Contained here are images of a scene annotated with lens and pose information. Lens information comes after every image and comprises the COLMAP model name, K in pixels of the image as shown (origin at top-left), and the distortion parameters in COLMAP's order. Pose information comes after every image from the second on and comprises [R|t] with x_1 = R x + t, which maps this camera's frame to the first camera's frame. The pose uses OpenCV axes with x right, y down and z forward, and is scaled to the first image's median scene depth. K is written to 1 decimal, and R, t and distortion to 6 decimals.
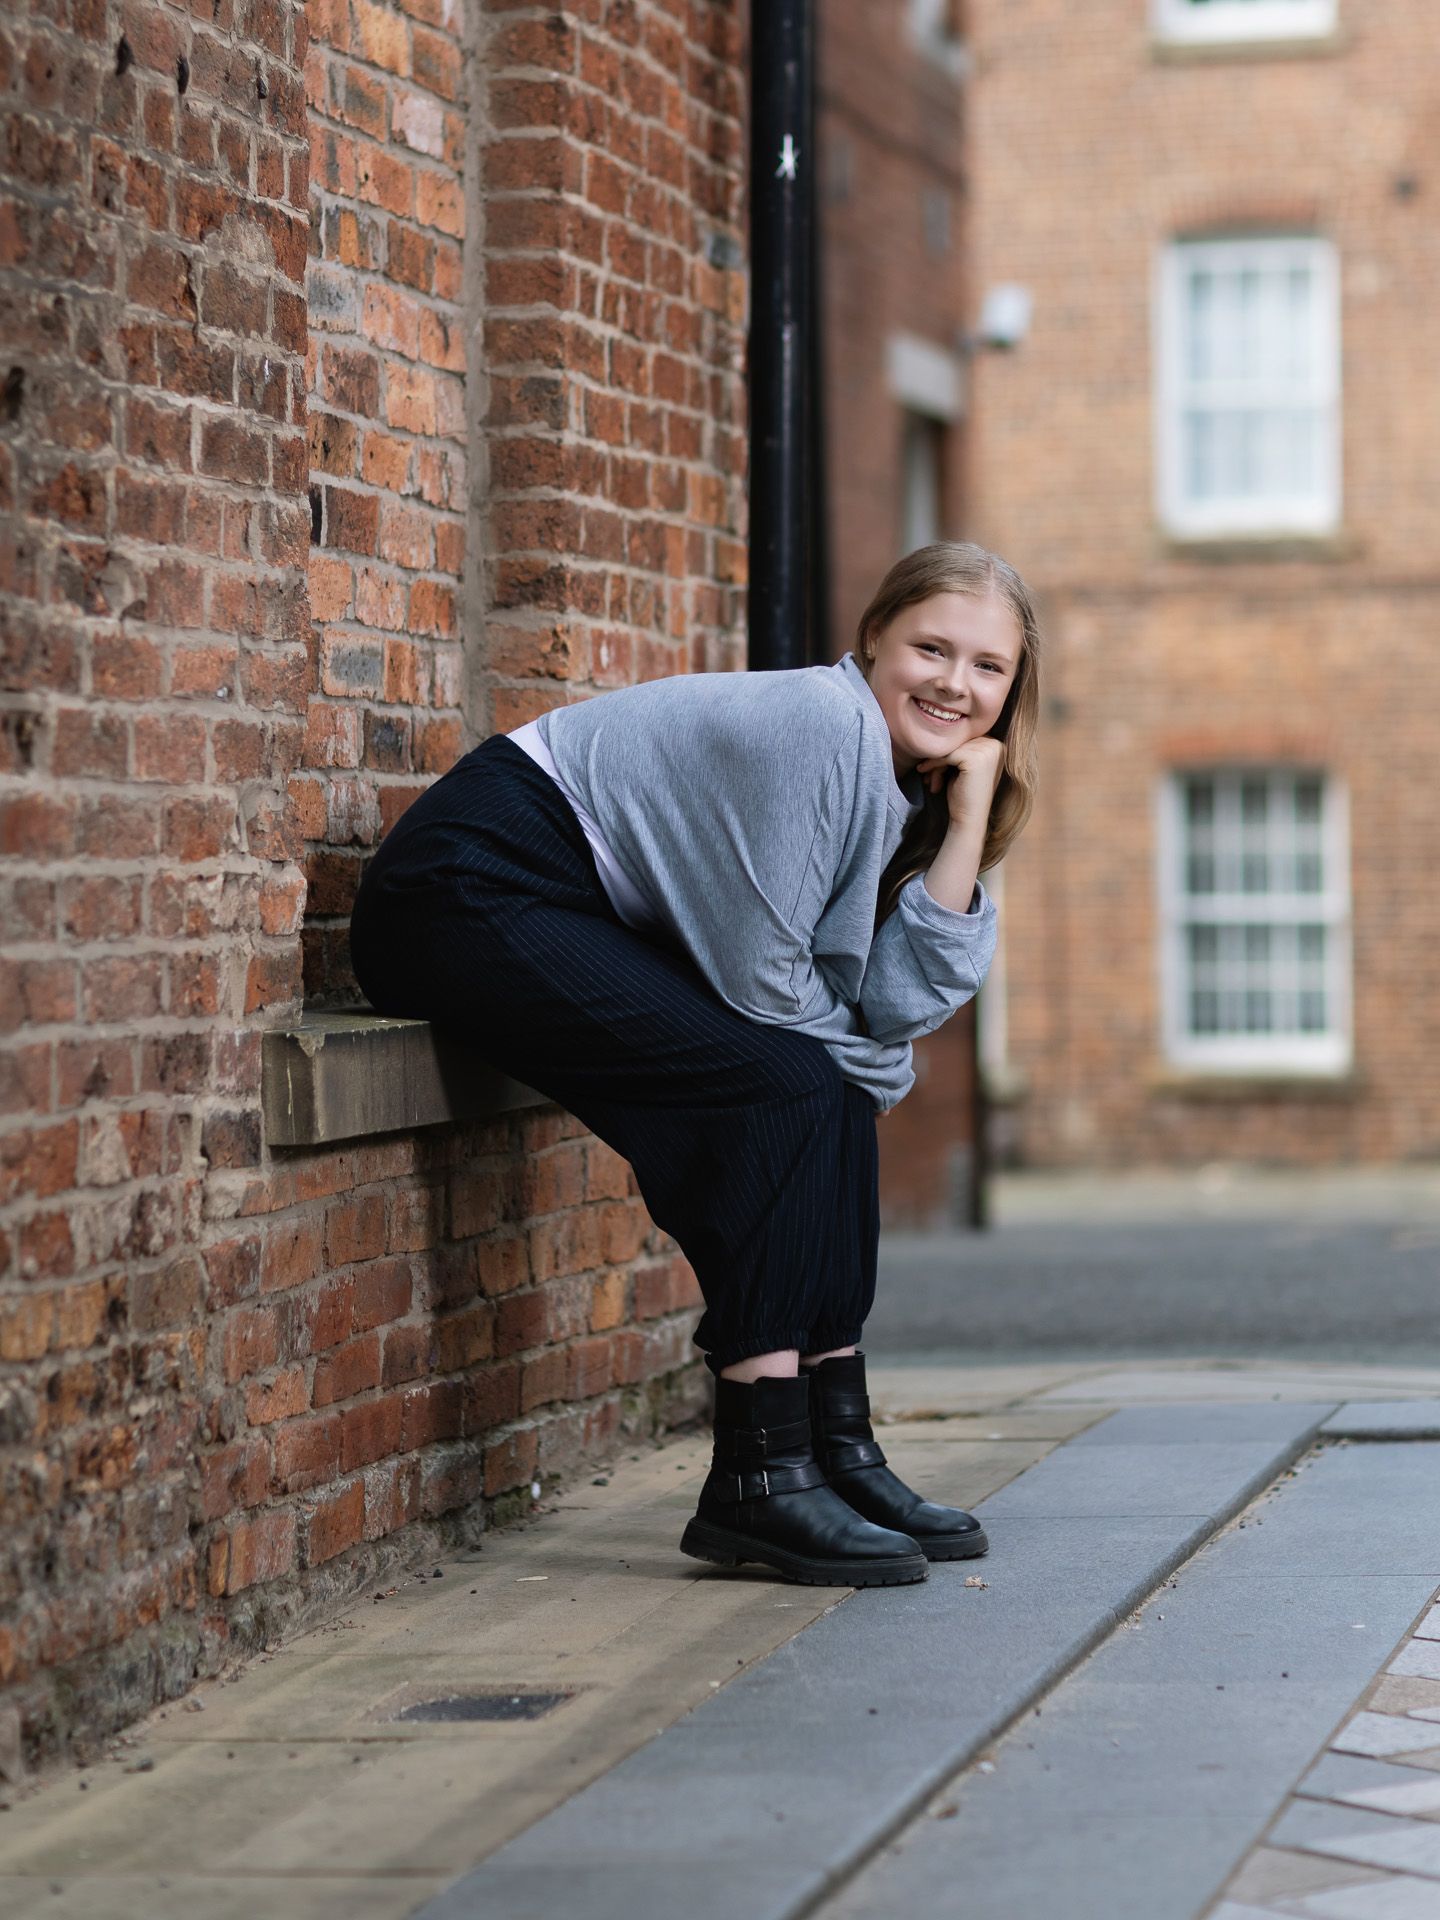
lens RADIAL K [[8228.5, 0, 720.1], [0, 8228.5, 964.1], [0, 0, 1]] dist [0.098181, 0.000000]
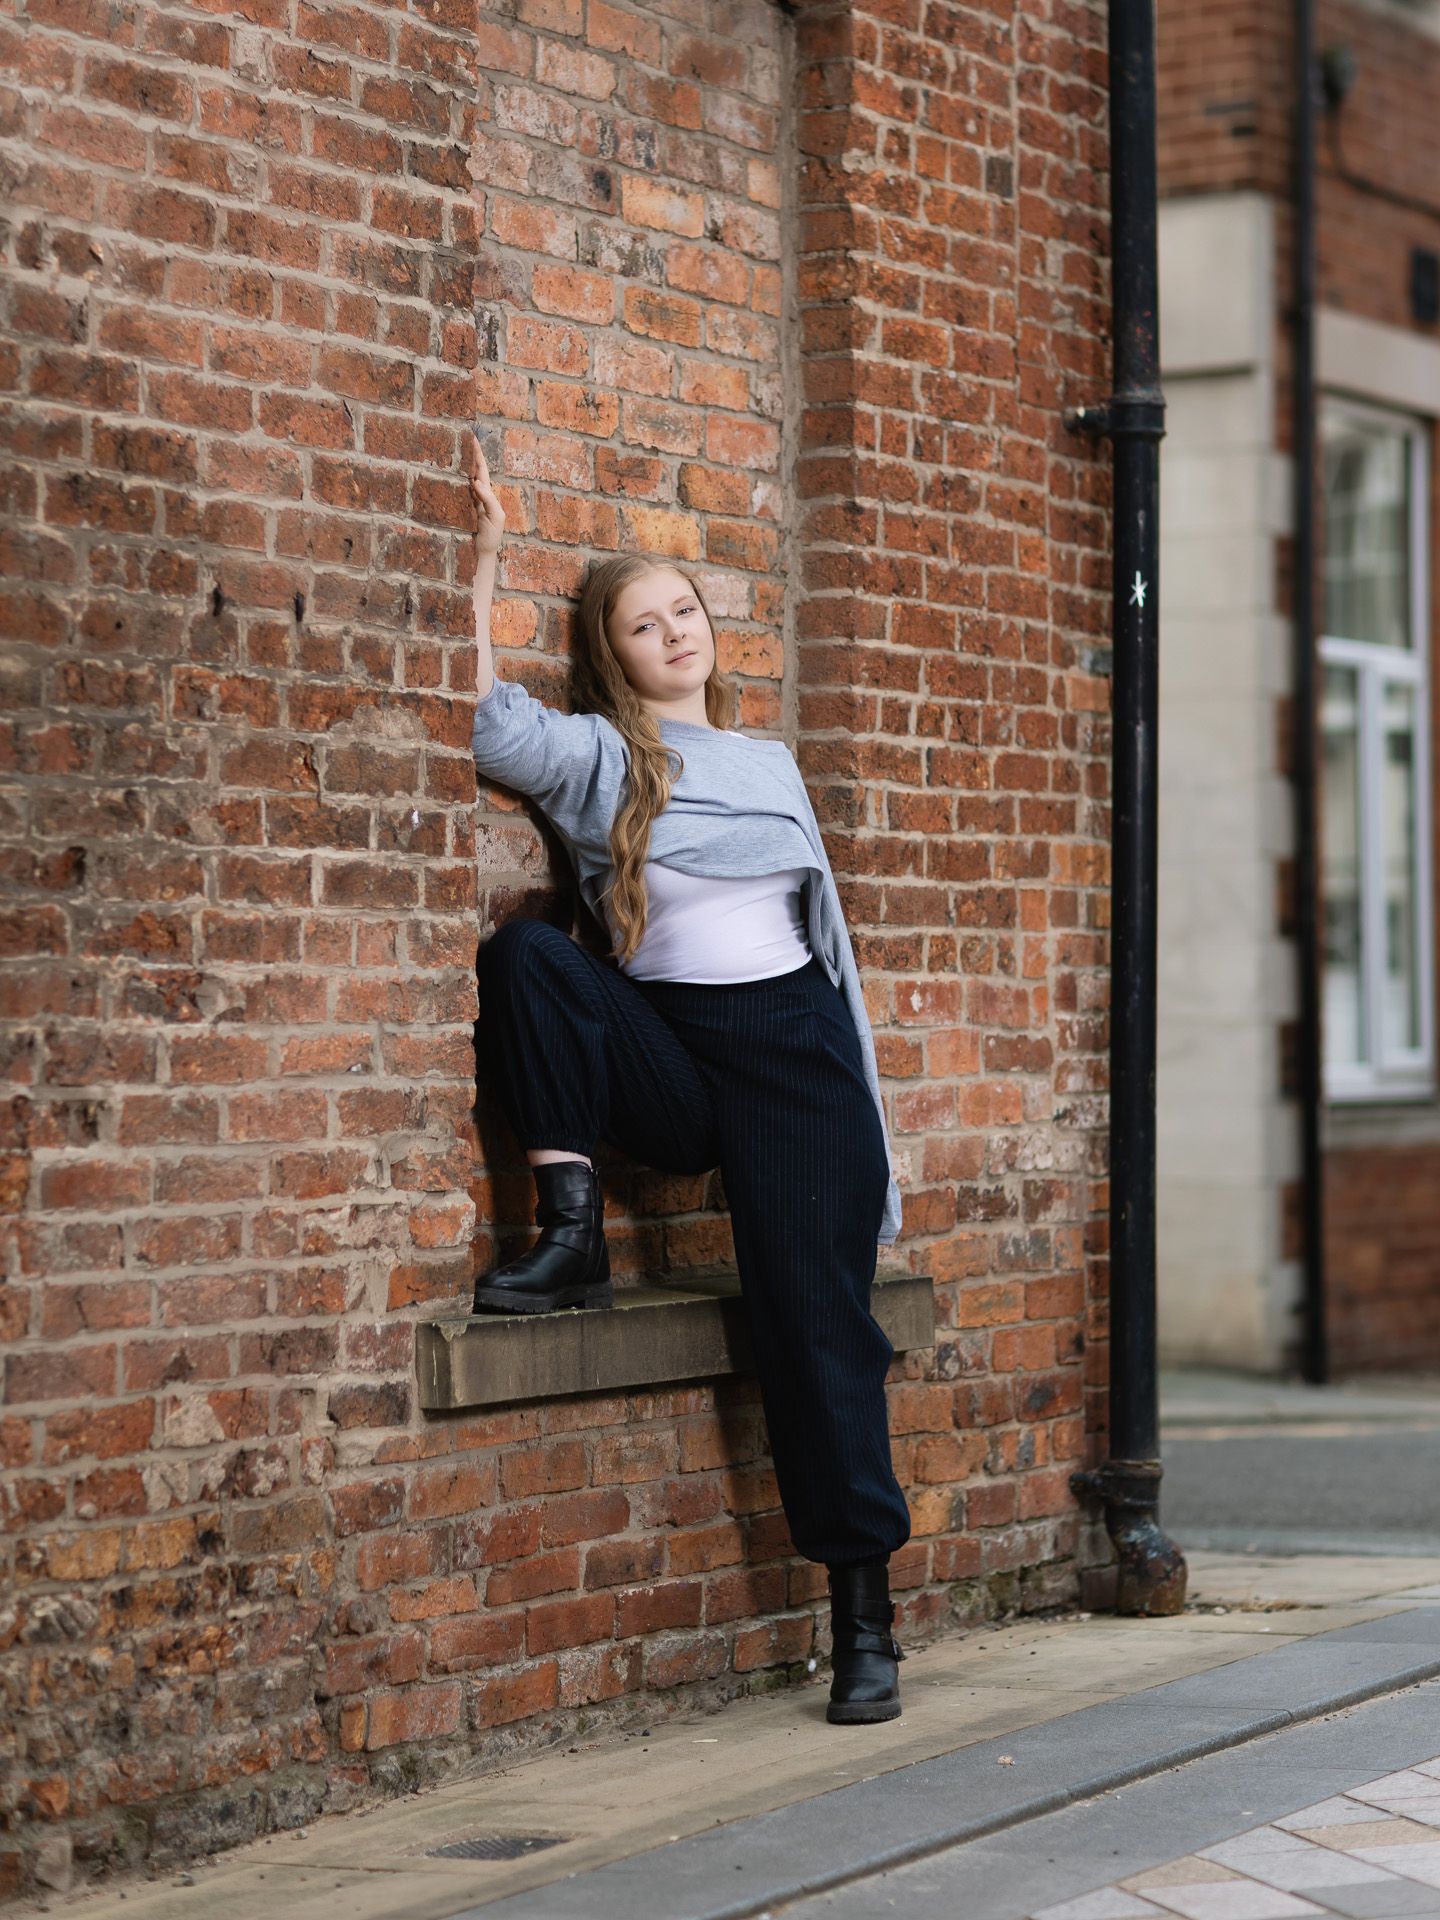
lens RADIAL K [[8228.5, 0, 720.4], [0, 8228.5, 957.3], [0, 0, 1]] dist [0.098181, 0.000000]
pose [[0.904767, 0.005072, -0.425877, 0.557771], [0.000190, 0.999924, 0.012314, -0.067353], [0.425907, -0.011222, 0.904697, -0.171197]]
